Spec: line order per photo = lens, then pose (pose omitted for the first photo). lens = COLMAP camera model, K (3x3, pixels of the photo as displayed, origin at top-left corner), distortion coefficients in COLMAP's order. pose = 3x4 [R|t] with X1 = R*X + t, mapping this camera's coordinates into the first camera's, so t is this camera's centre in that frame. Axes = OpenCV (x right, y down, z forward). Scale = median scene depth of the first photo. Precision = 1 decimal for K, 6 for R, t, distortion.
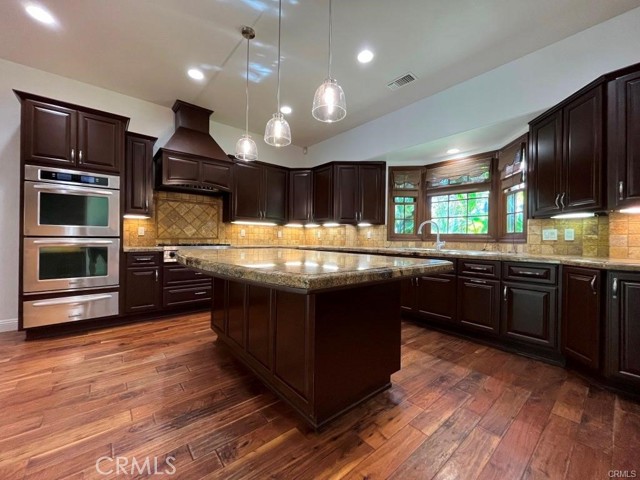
lens RADIAL K [[257.3, 0, 317.9], [0, 257.3, 238.1], [0, 0, 1]] dist [-0.002495, -0.000052]
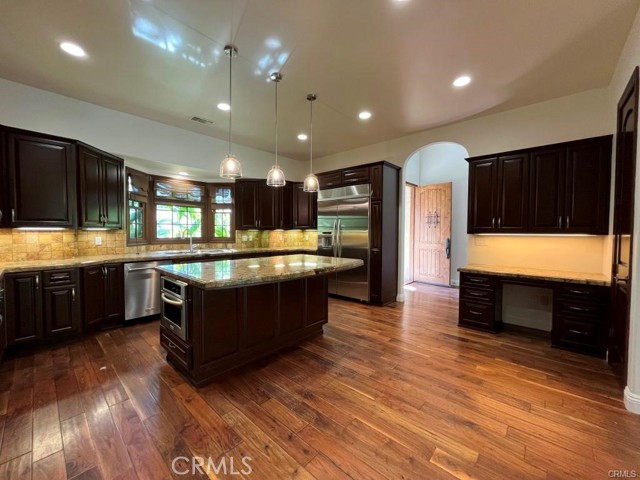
lens RADIAL K [[257.3, 0, 317.9], [0, 257.3, 238.1], [0, 0, 1]] dist [-0.002495, -0.000052]
pose [[-0.134489, -0.040077, 0.990104, -1.282741], [-0.007817, 0.999194, 0.039383, -0.107705], [-0.990884, -0.002443, -0.134694, 0.764023]]
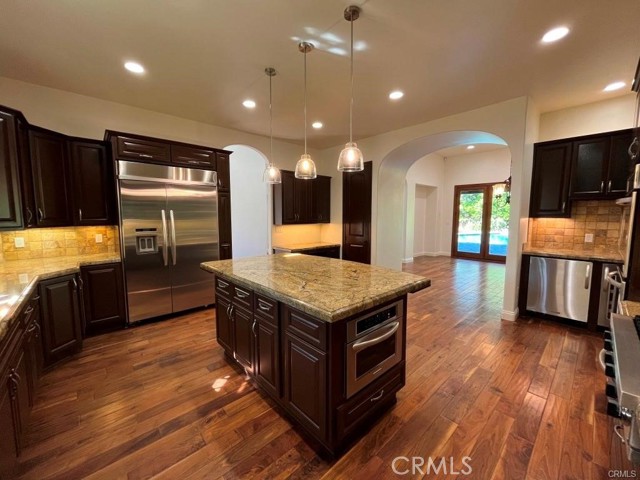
lens RADIAL K [[257.3, 0, 317.9], [0, 257.3, 238.1], [0, 0, 1]] dist [-0.002495, -0.000052]
pose [[-0.998837, -0.006346, -0.047796, -0.123639], [-0.010296, 0.996508, 0.082855, -0.146335], [0.047103, 0.083250, -0.995415, 1.784708]]
